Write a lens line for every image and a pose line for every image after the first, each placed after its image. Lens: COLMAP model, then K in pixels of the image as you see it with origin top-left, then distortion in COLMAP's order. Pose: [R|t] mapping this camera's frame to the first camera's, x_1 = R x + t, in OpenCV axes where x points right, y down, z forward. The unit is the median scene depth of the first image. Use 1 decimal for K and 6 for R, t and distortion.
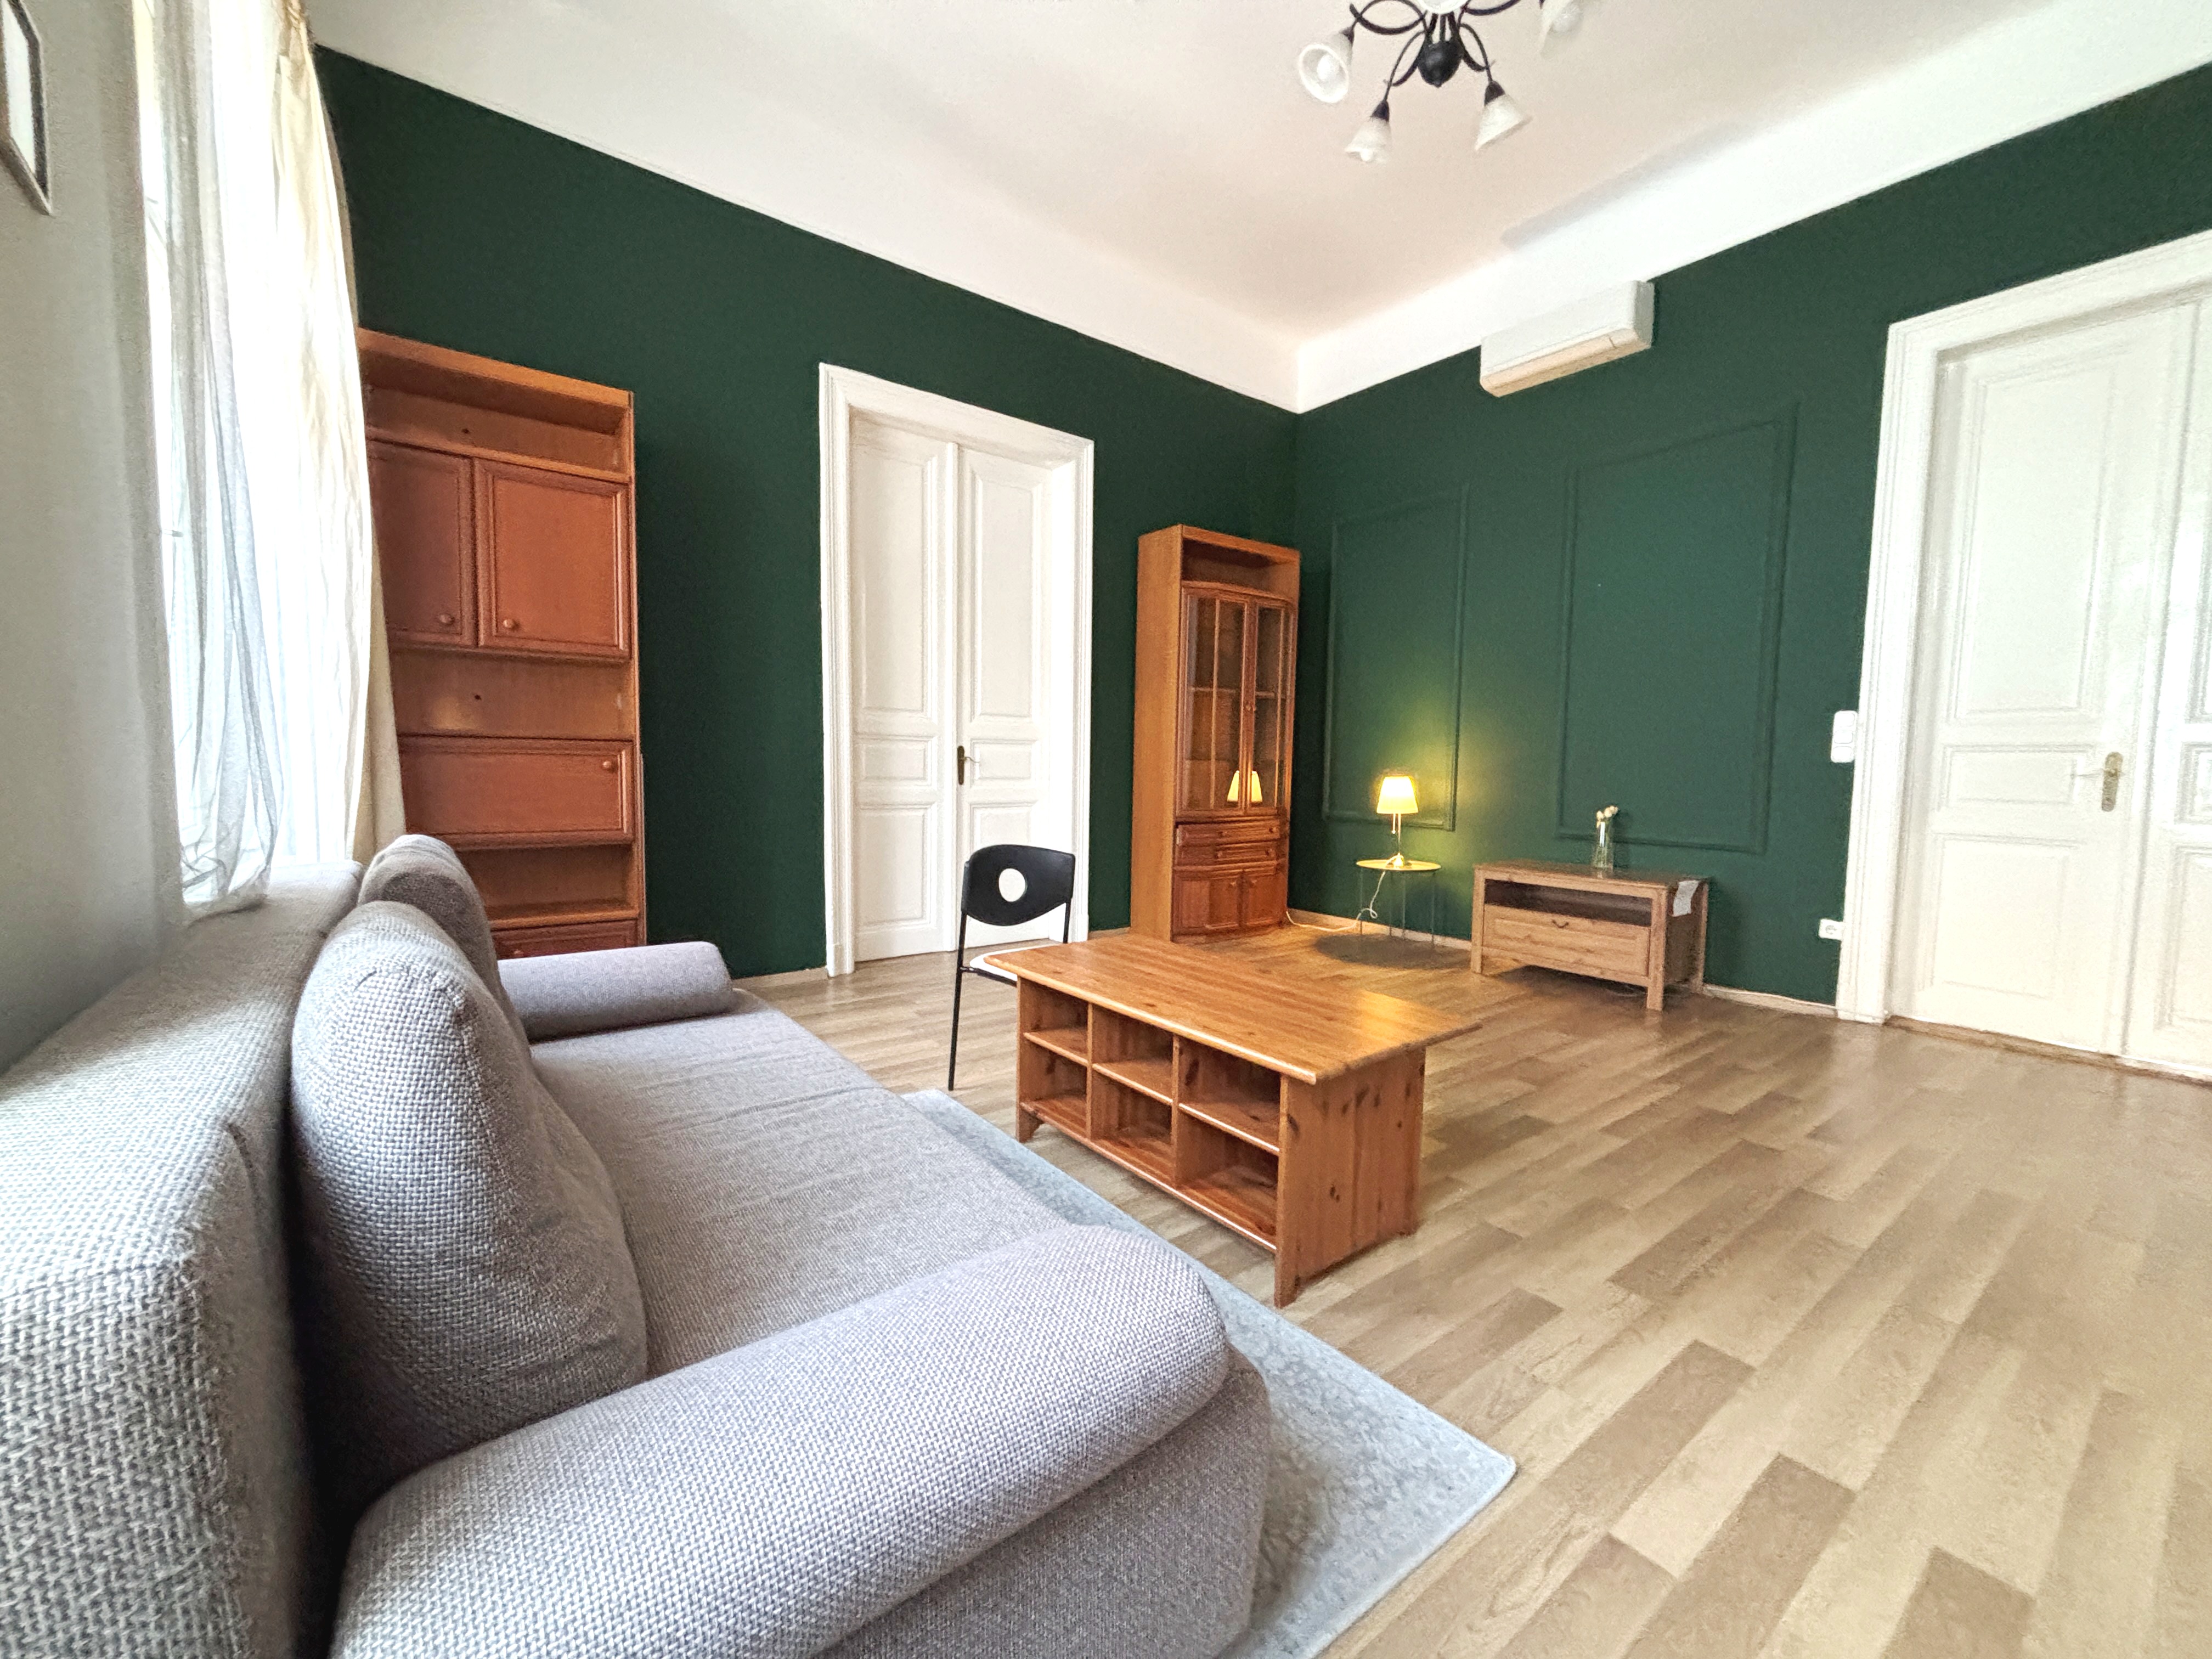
lens RADIAL K [[885.0, 0, 1103.6], [0, 885.0, 825.2], [0, 0, 1]] dist [0.002541, -0.000026]
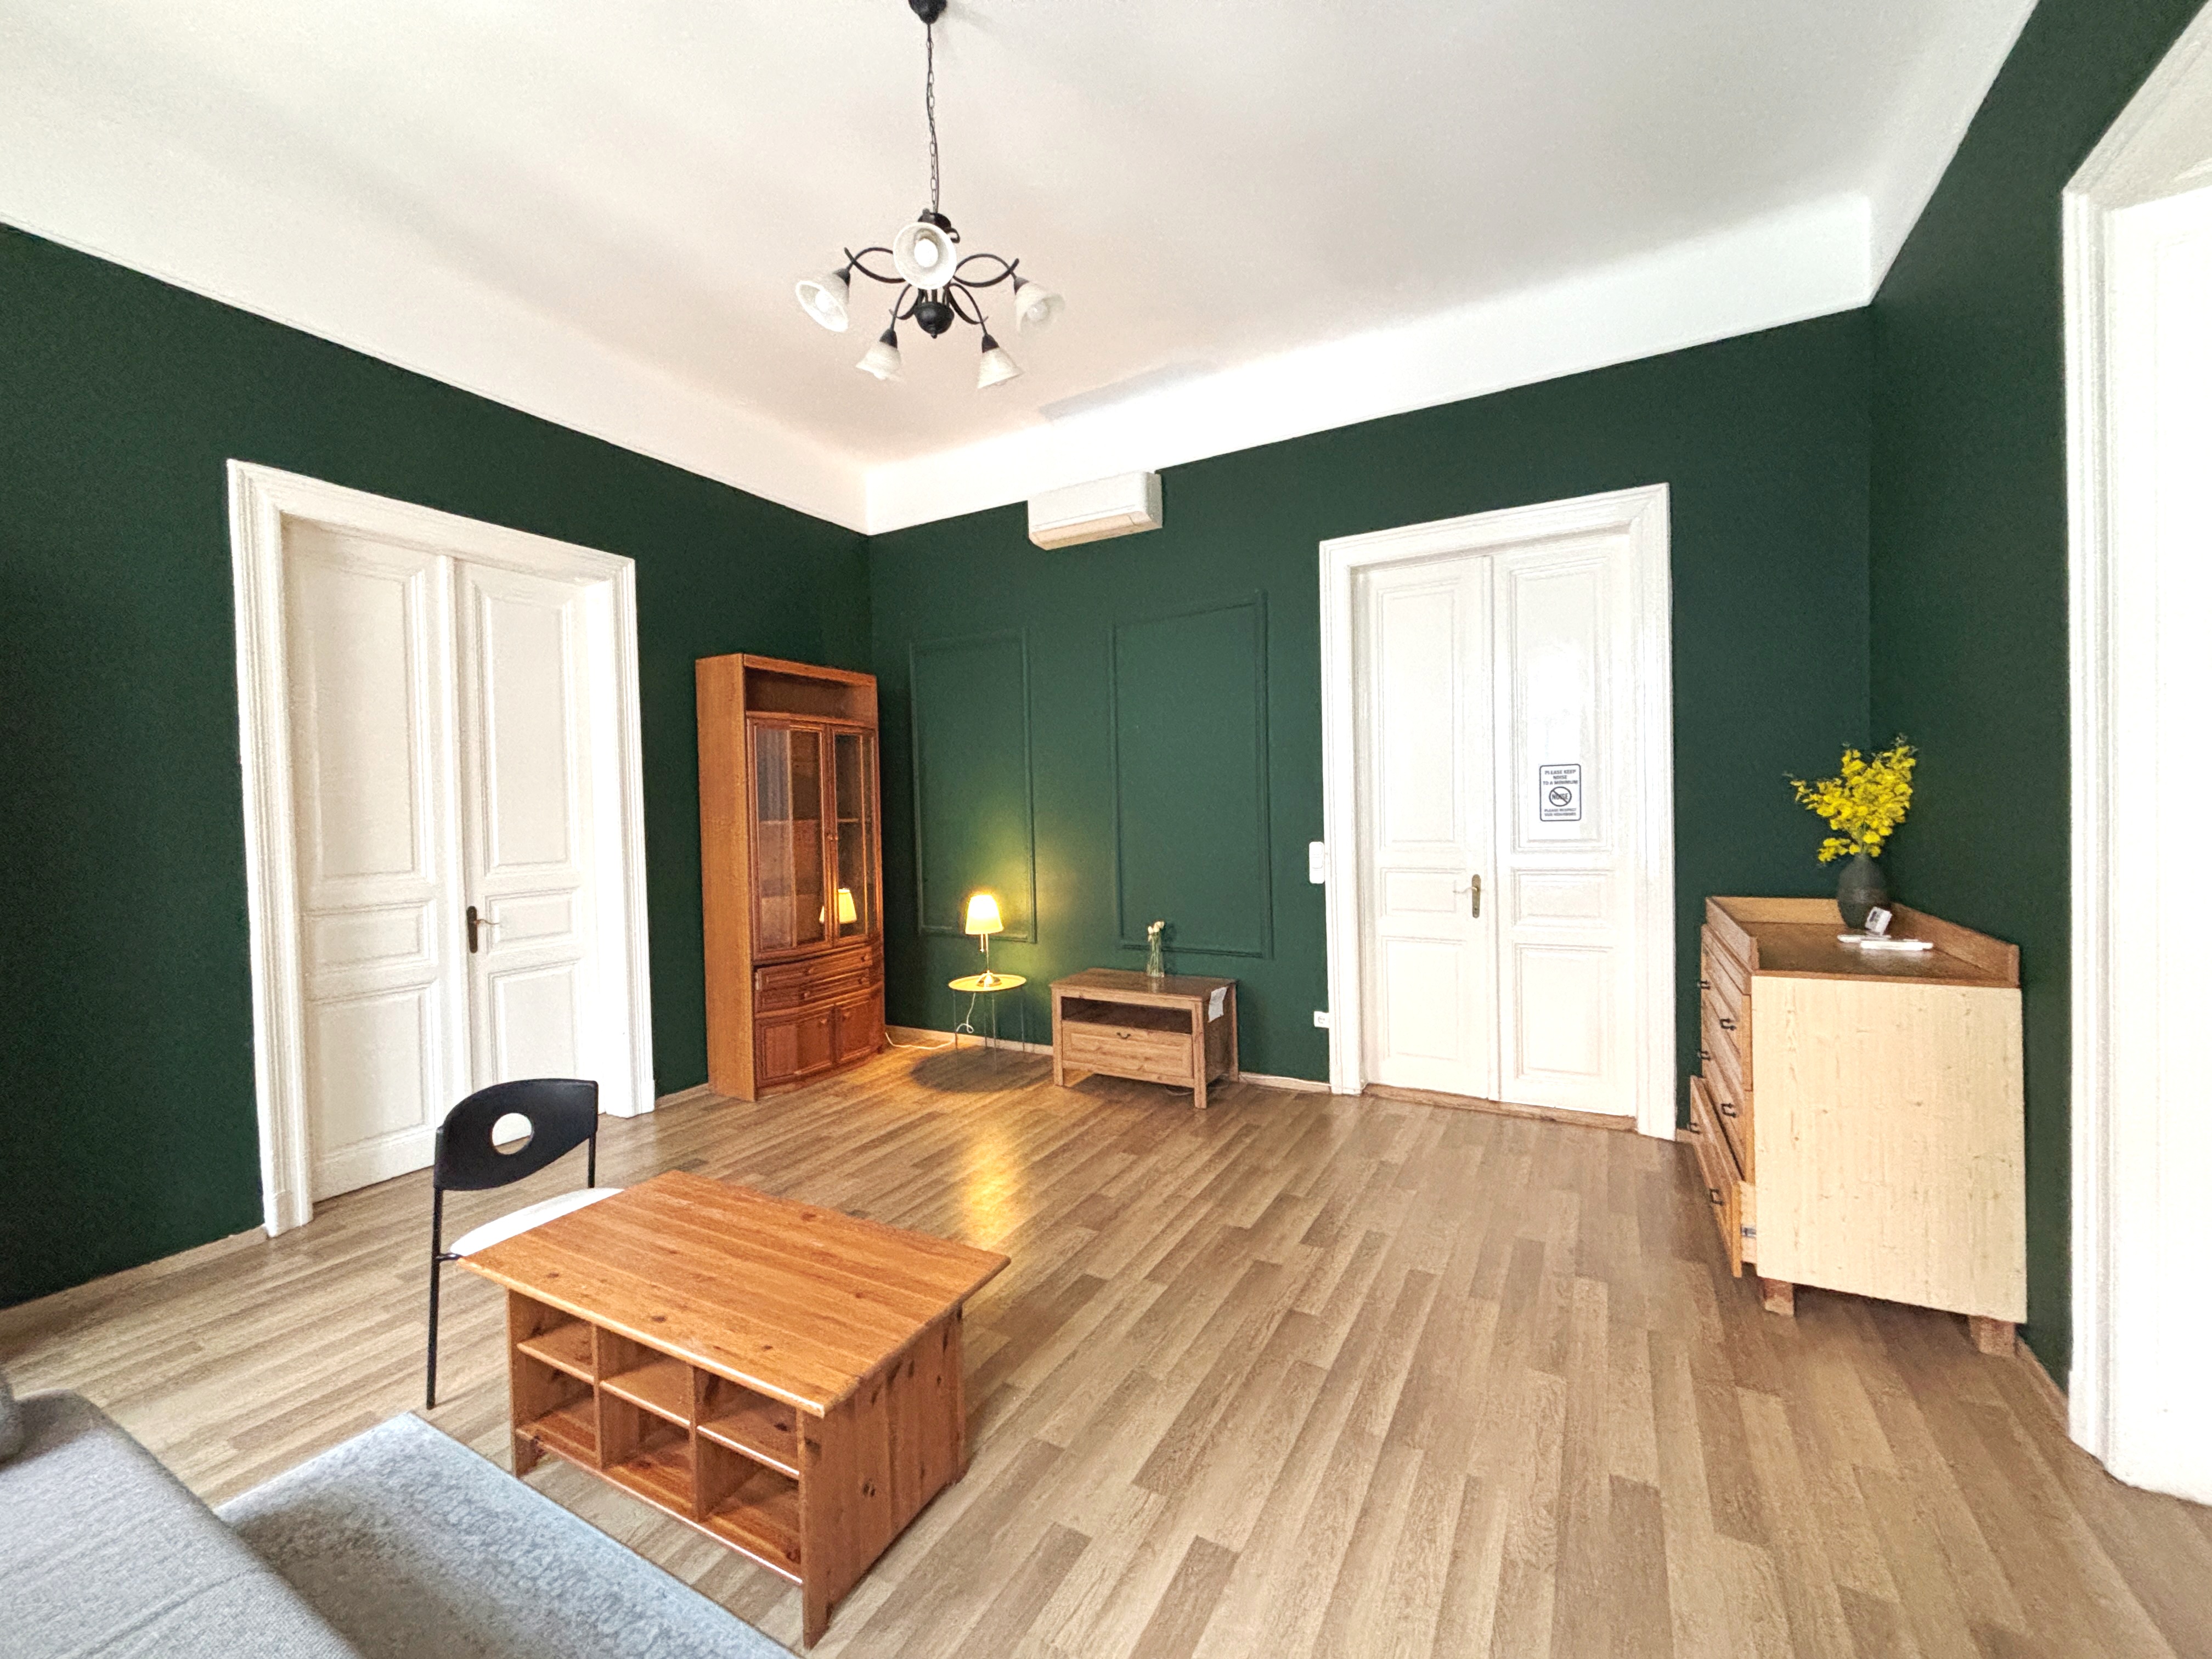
lens RADIAL K [[885.0, 0, 1095.2], [0, 885.0, 829.0], [0, 0, 1]] dist [0.002541, -0.000026]
pose [[0.917070, -0.045456, 0.396126, 0.064261], [0.066964, 0.996928, -0.040629, -0.113955], [-0.393063, 0.063786, 0.917297, -0.011467]]
